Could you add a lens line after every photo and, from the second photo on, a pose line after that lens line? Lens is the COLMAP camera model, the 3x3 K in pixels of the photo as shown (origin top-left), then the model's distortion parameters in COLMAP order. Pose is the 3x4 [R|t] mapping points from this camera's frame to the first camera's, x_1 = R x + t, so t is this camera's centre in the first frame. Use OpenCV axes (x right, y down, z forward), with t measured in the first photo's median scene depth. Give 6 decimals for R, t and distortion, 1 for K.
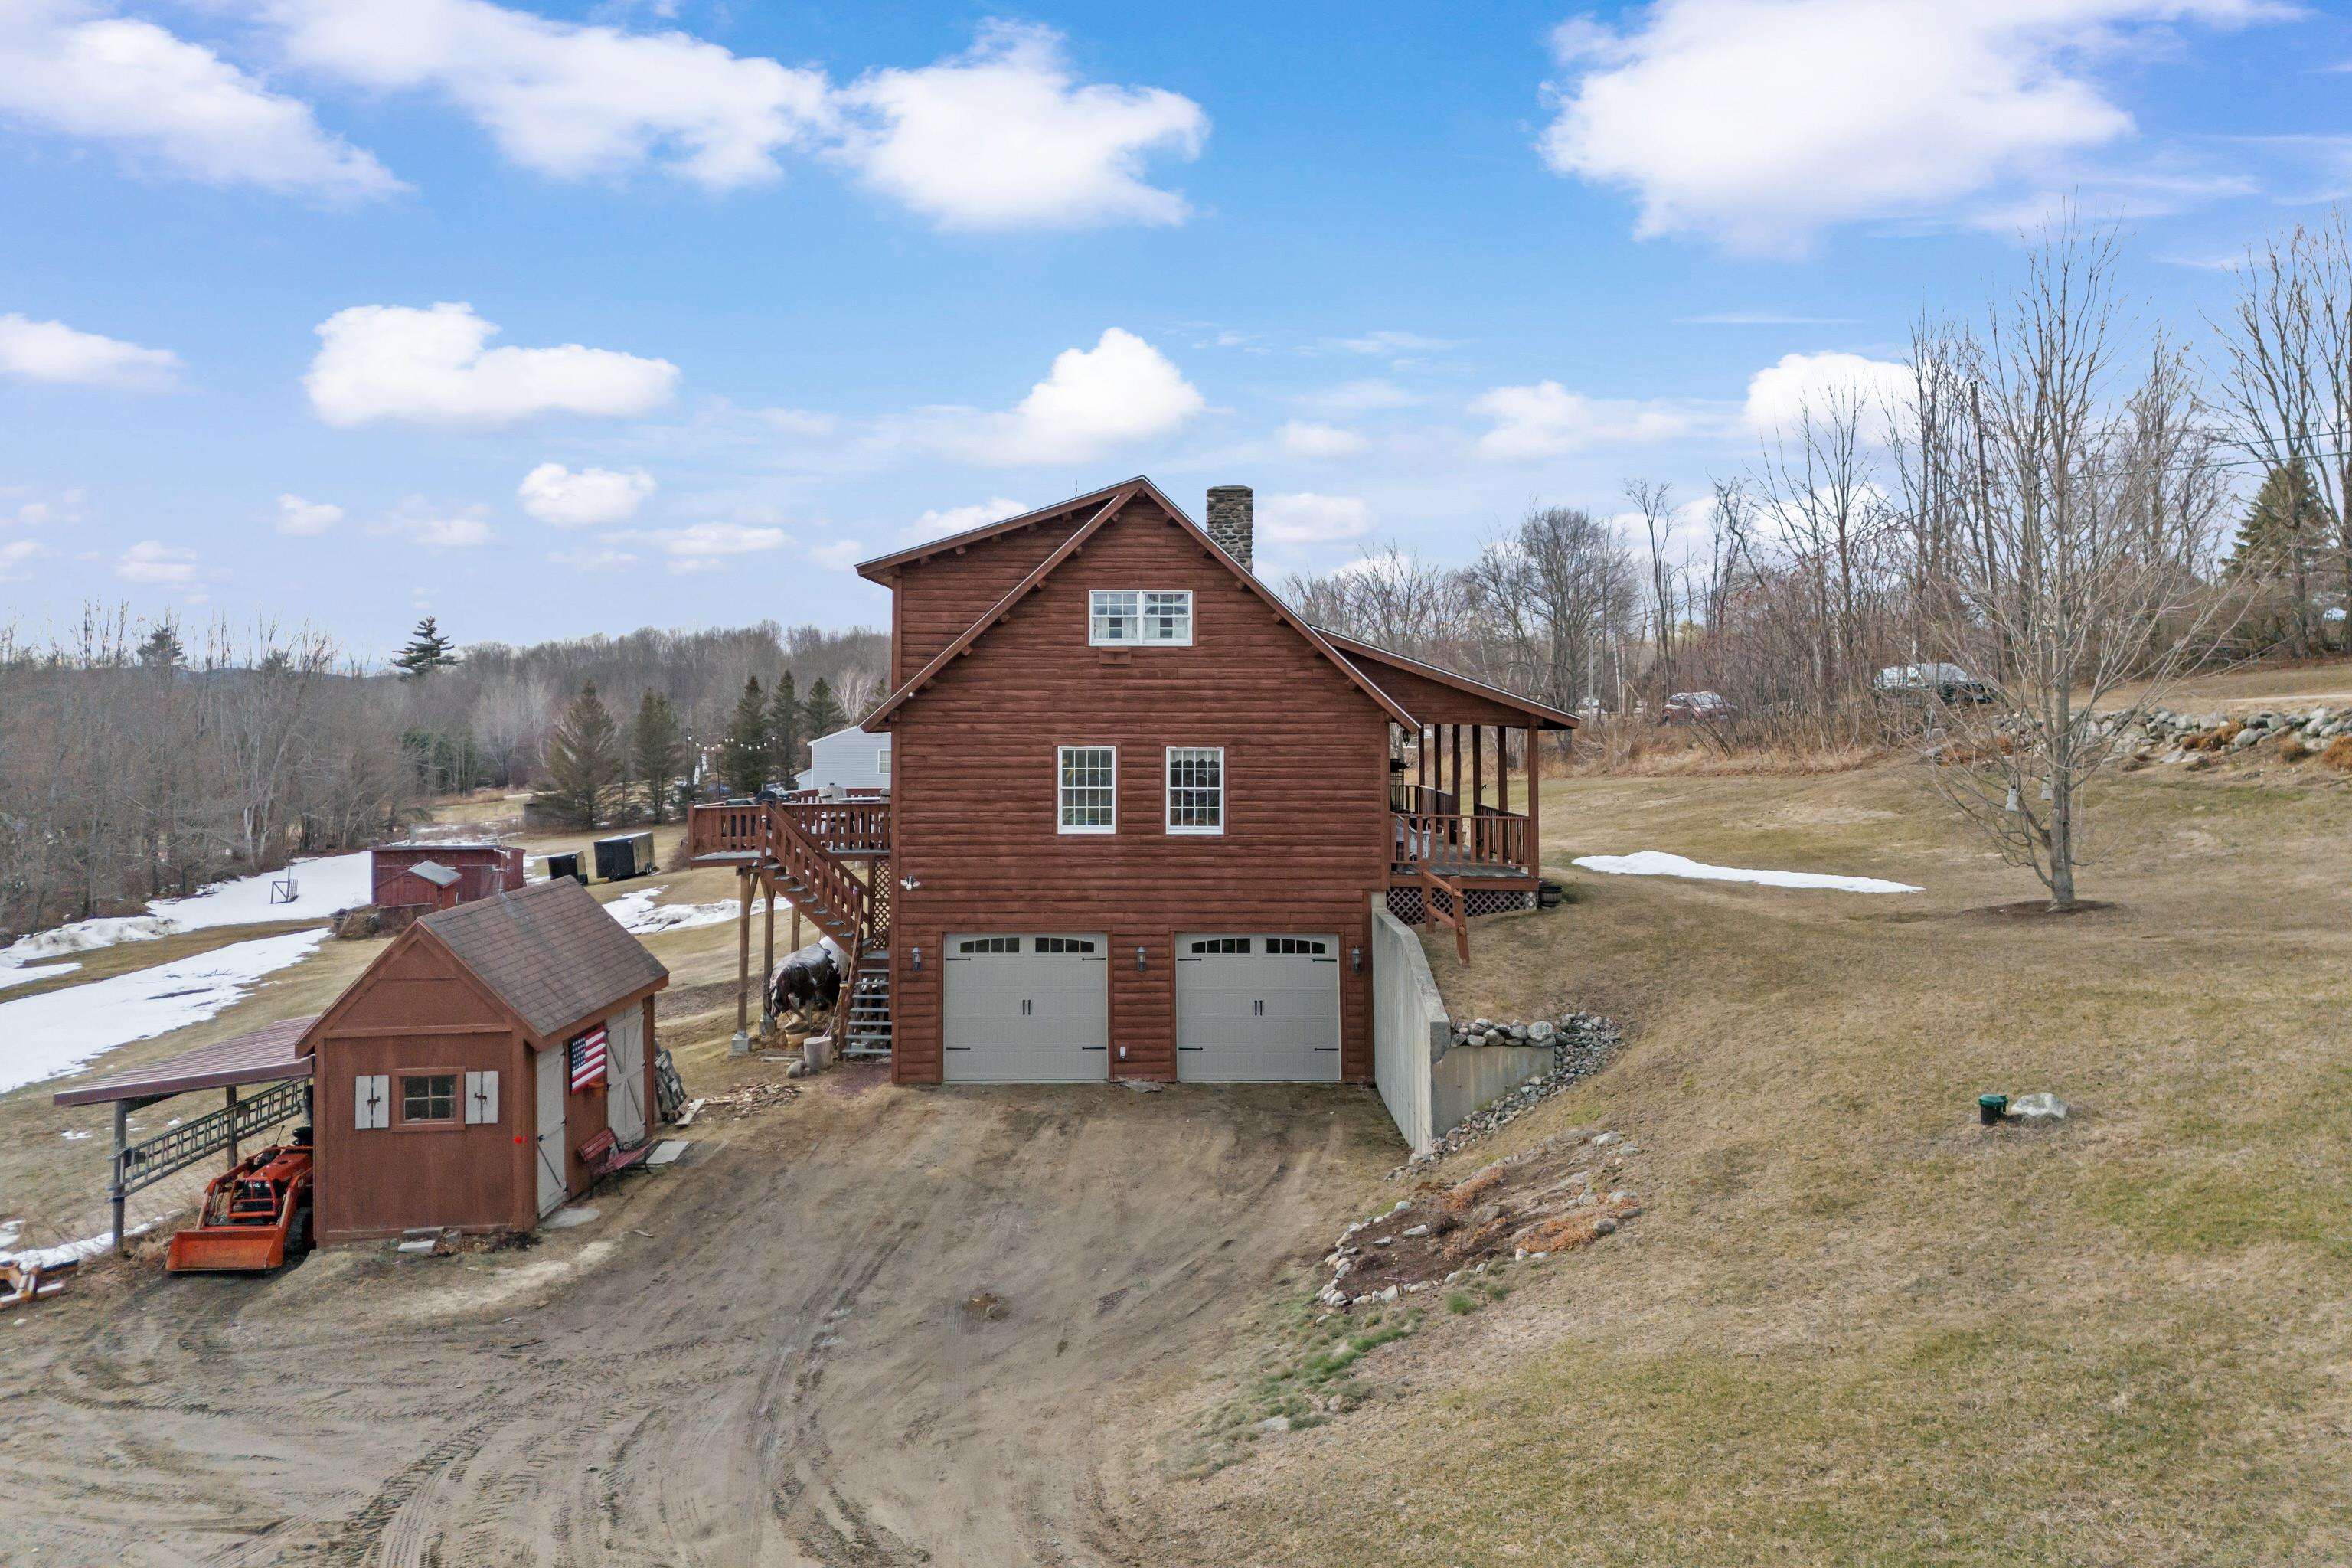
lens RADIAL K [[1621.9, 0, 1175.1], [0, 1621.9, 612.5], [0, 0, 1]] dist [0.080404, -0.065035]
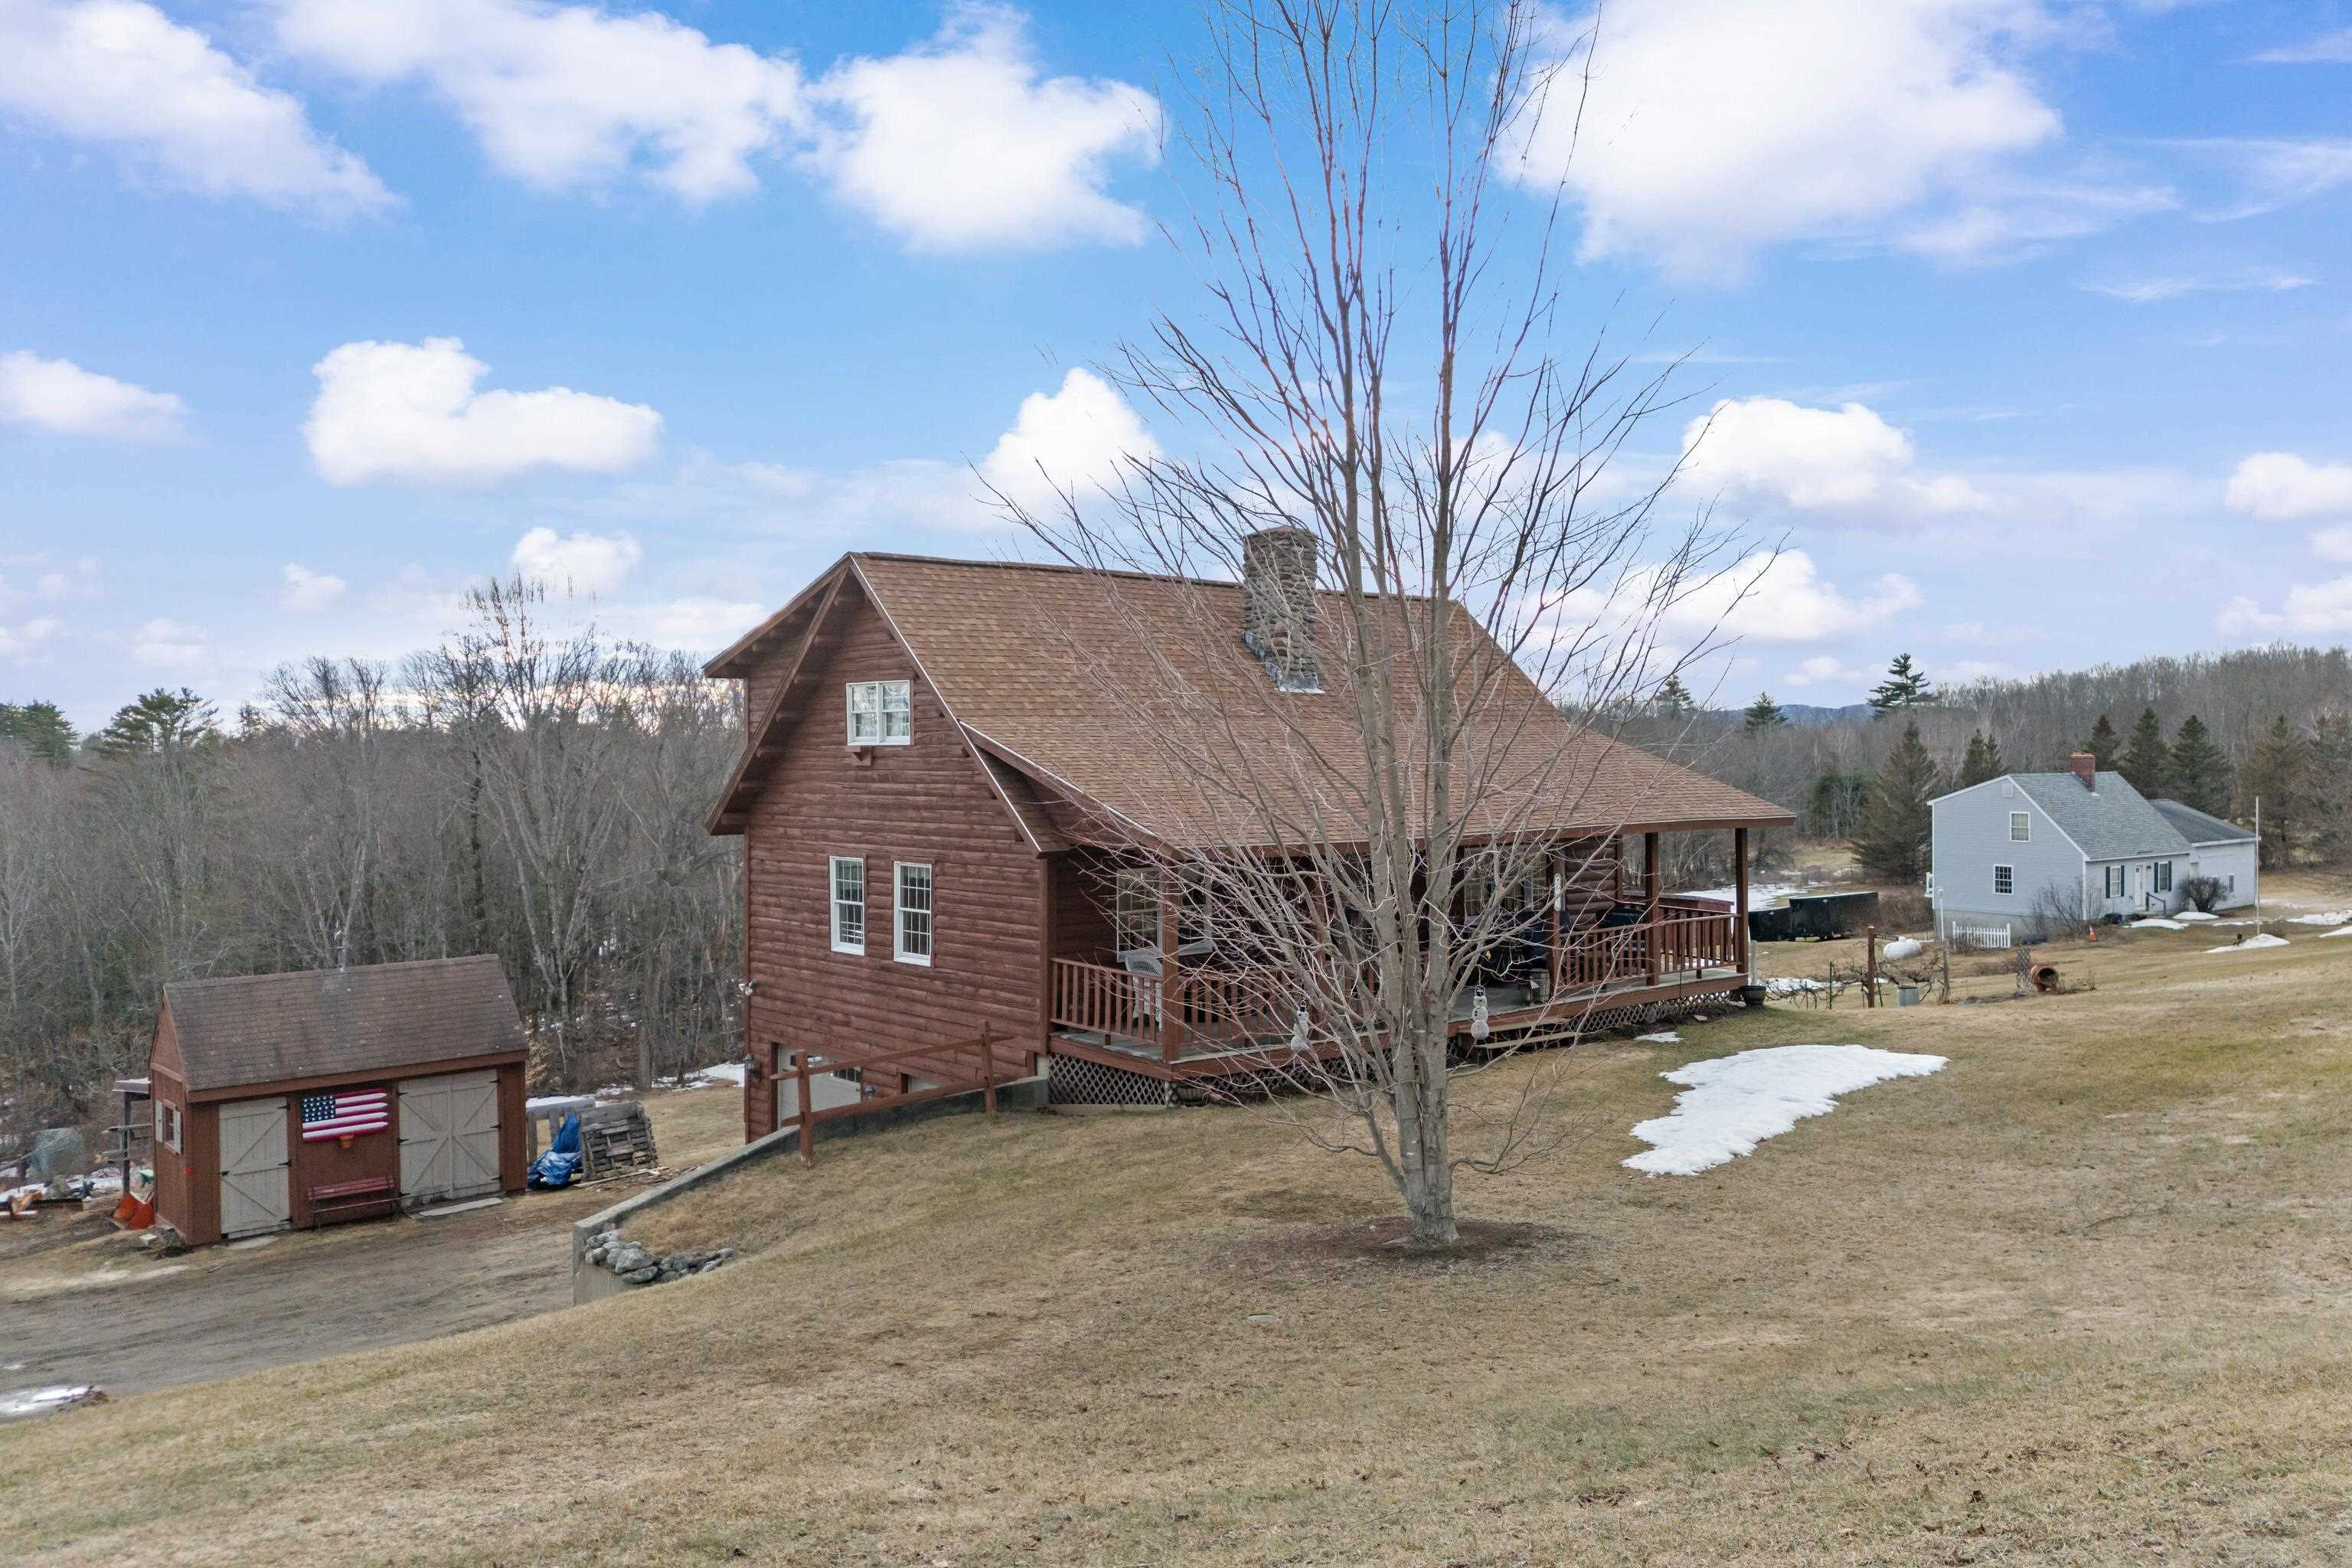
lens RADIAL K [[1696.8, 0, 1173.3], [0, 1696.8, 717.2], [0, 0, 1]] dist [0.078272, -0.075655]
pose [[0.670382, -0.020892, -0.741722, 0.774249], [0.051026, 0.998535, 0.017992, -0.002949], [0.740260, -0.049908, 0.670466, 0.502685]]
